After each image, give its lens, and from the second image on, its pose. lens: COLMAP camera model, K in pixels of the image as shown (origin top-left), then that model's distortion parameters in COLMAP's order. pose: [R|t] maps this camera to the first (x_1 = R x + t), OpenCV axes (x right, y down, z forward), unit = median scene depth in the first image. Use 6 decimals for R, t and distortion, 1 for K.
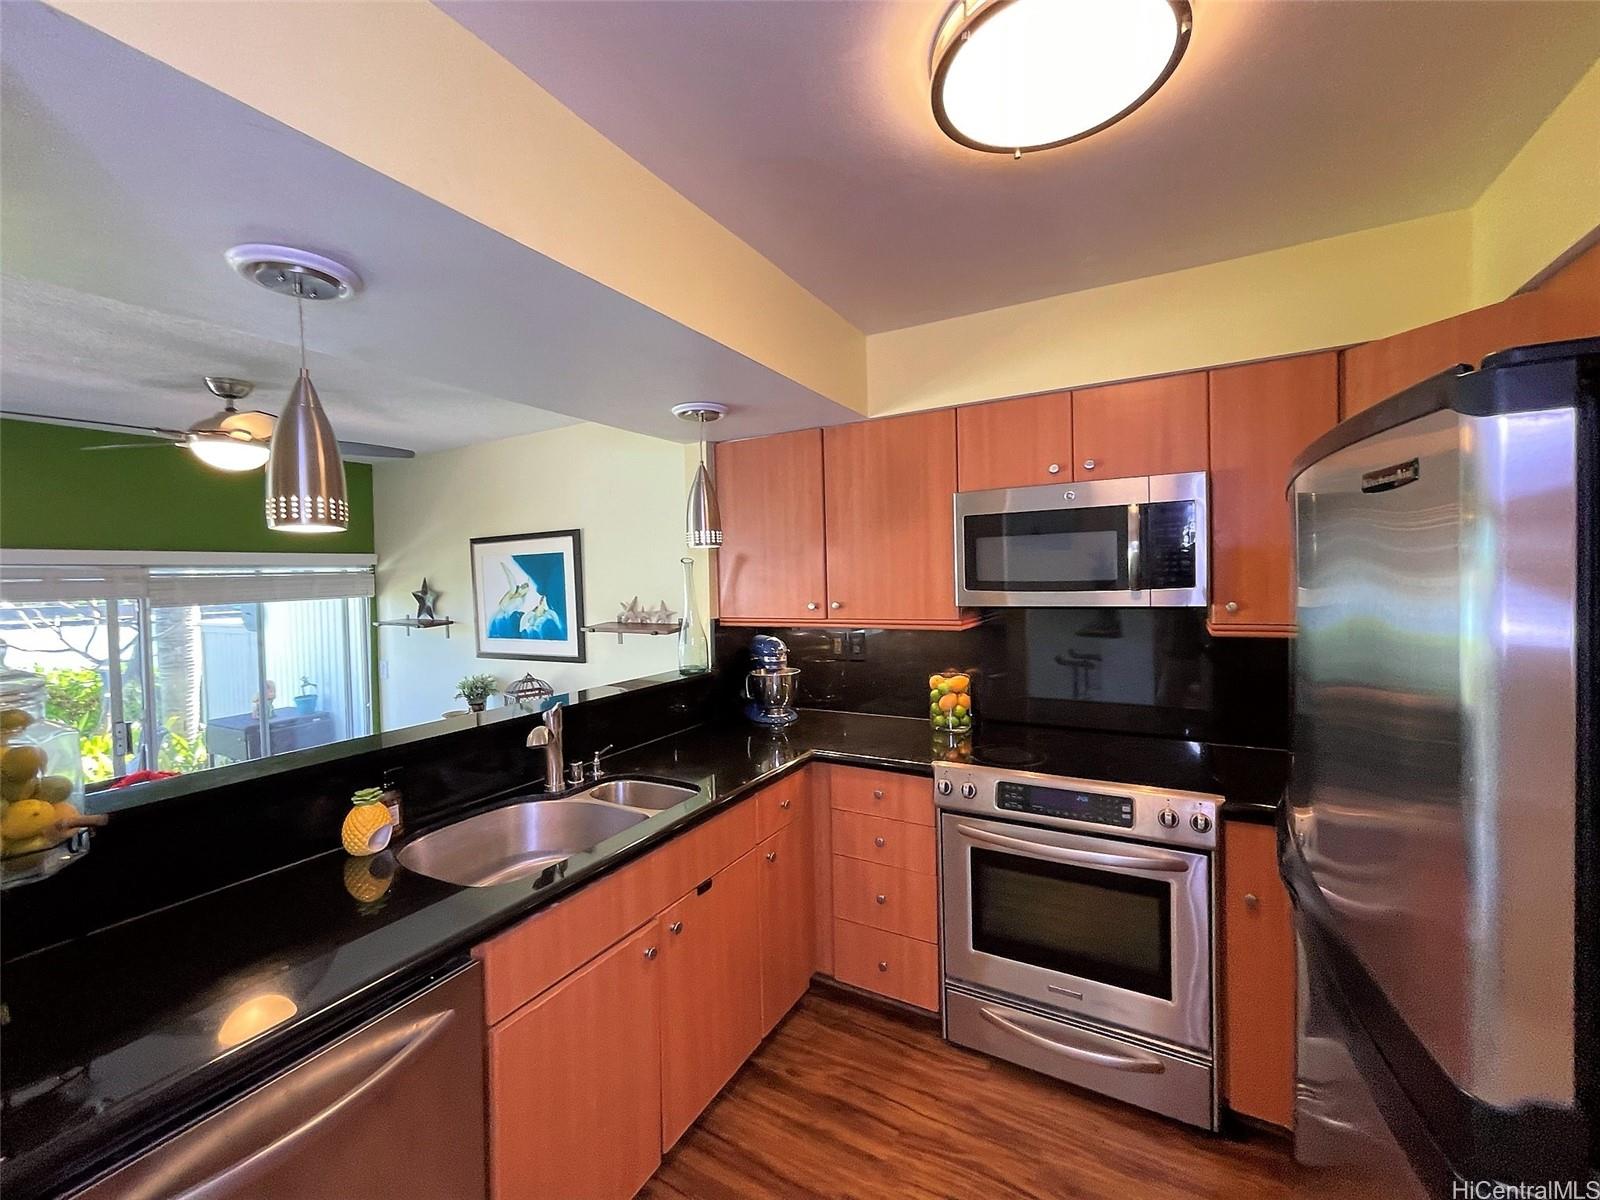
lens RADIAL K [[651.8, 0, 798.9], [0, 651.8, 599.9], [0, 0, 1]] dist [-0.004585, 0.001439]
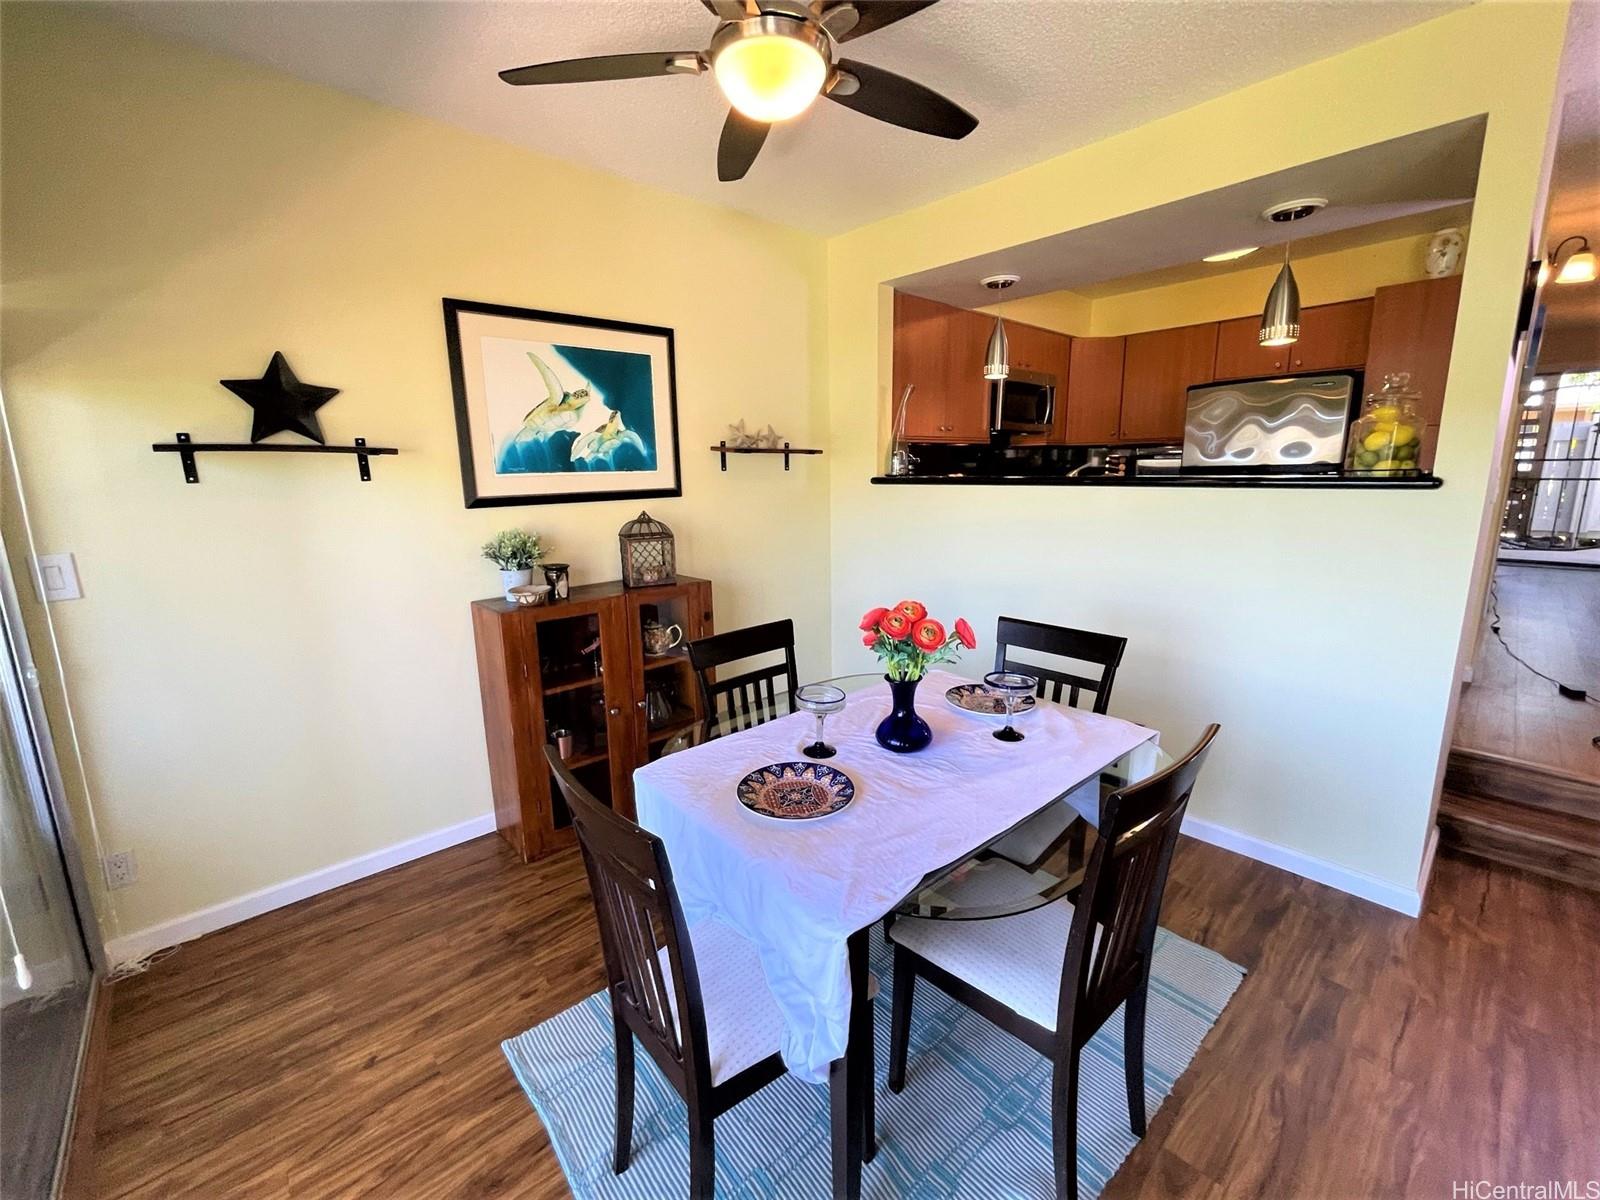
lens RADIAL K [[651.8, 0, 789.6], [0, 651.8, 598.1], [0, 0, 1]] dist [-0.004585, 0.001439]
pose [[0.317315, -0.160145, 0.934700, -1.064632], [0.053108, 0.987092, 0.151092, 0.103868], [-0.946832, 0.001696, 0.321724, 0.572686]]
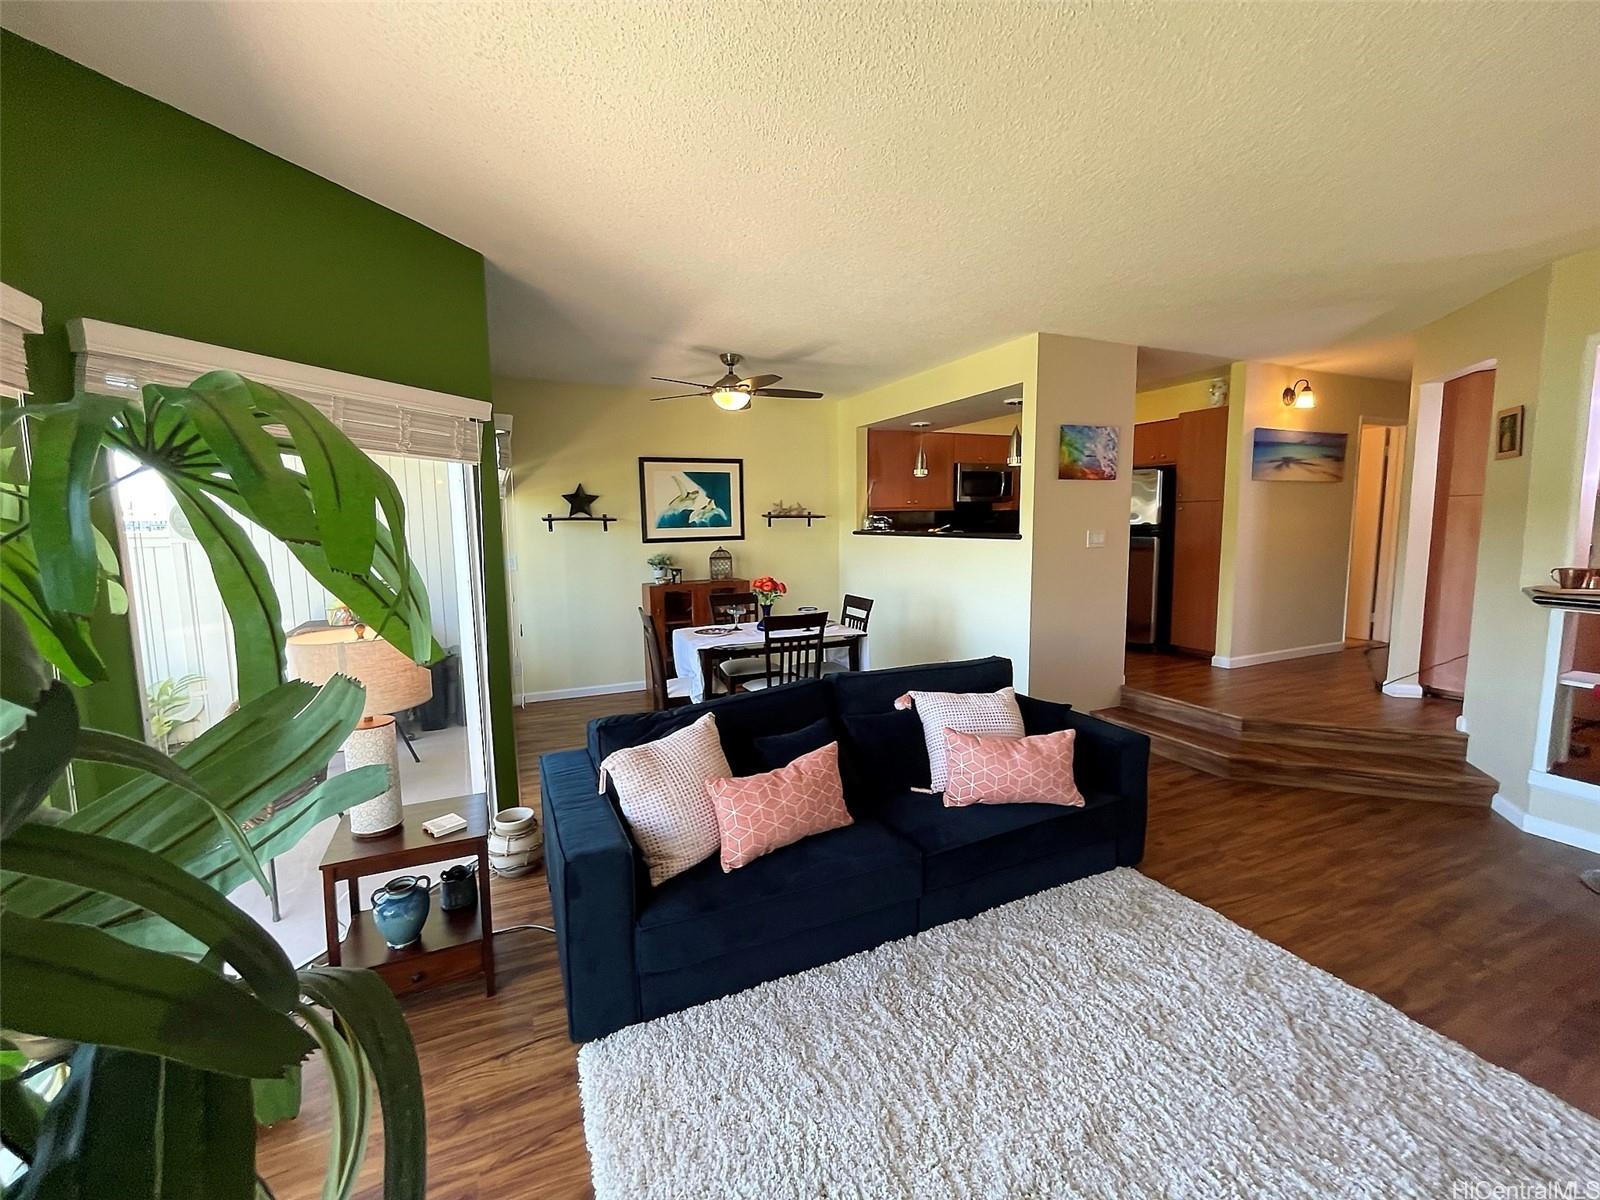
lens RADIAL K [[651.8, 0, 788.6], [0, 651.8, 590.3], [0, 0, 1]] dist [-0.004585, 0.001439]
pose [[0.593376, -0.064462, 0.802340, -1.572039], [0.034649, 0.997910, 0.054550, 0.135205], [-0.804179, -0.004568, 0.594370, -0.094591]]
